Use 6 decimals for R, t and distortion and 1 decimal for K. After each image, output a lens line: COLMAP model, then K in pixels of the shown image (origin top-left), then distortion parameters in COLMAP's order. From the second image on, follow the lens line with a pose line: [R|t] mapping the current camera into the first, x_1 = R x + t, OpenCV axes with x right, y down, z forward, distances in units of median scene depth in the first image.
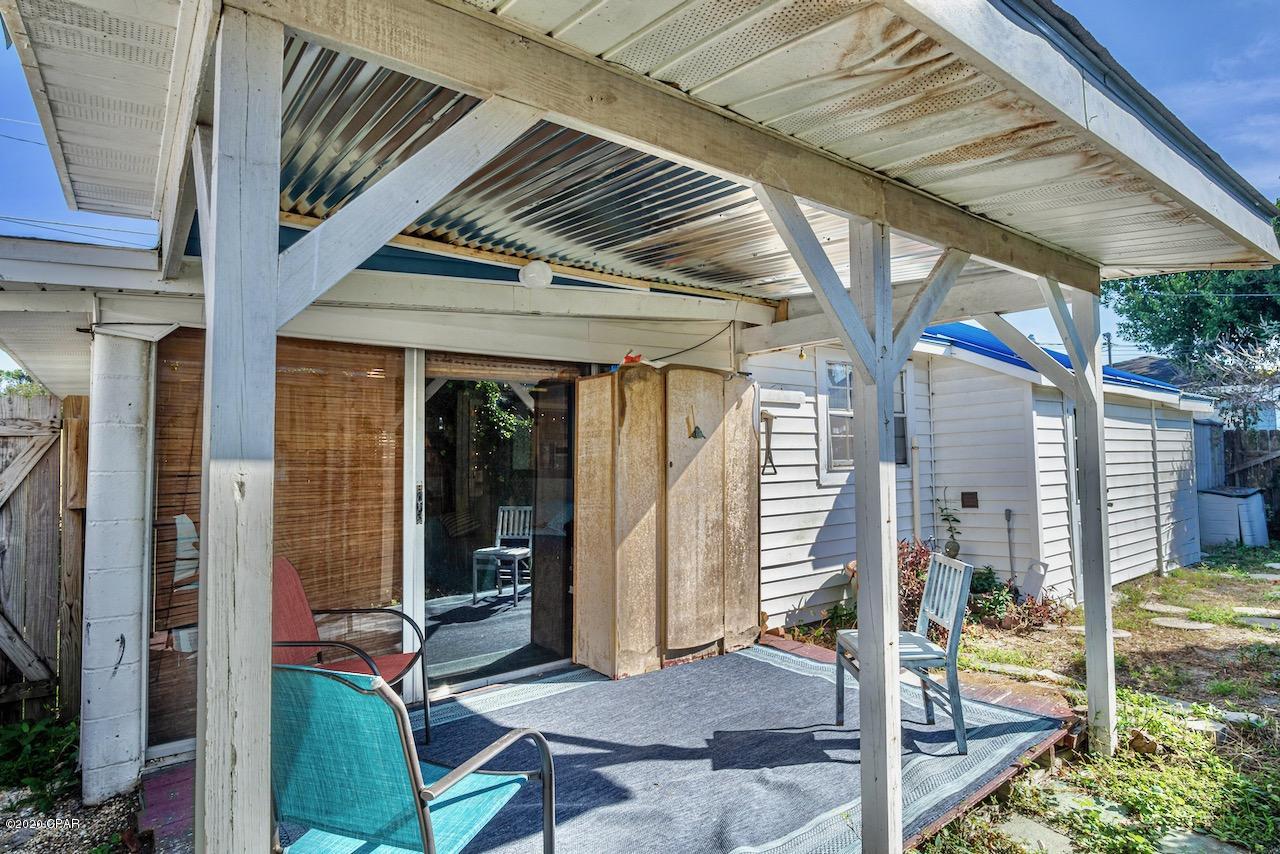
lens RADIAL K [[681.2, 0, 634.4], [0, 681.2, 420.5], [0, 0, 1]] dist [-0.025266, 0.001247]
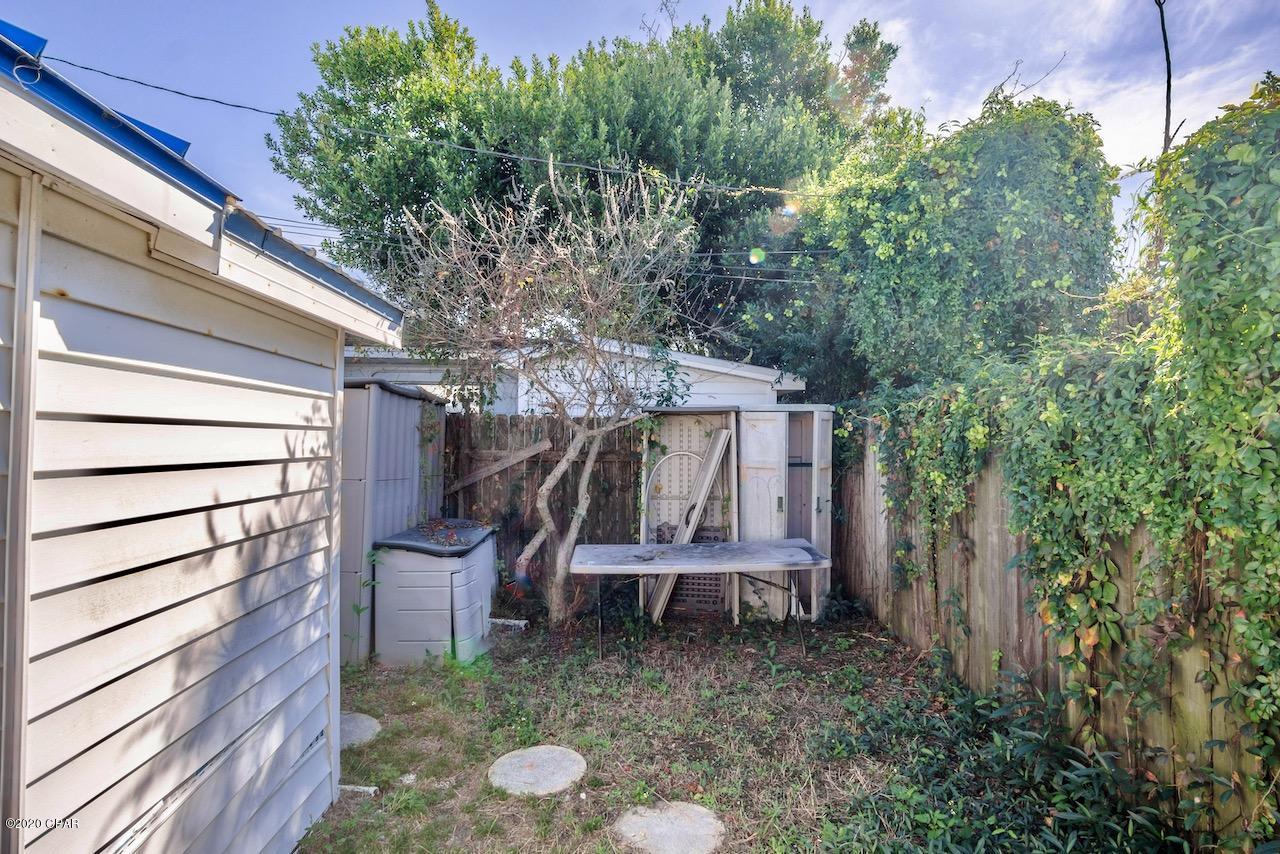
lens RADIAL K [[681.2, 0, 634.4], [0, 681.2, 420.5], [0, 0, 1]] dist [-0.025266, 0.001247]
pose [[0.578878, 0.037928, 0.814532, 0.539586], [-0.053614, 0.998526, -0.008393, 0.018321], [-0.813650, -0.038811, 0.580058, 0.574709]]
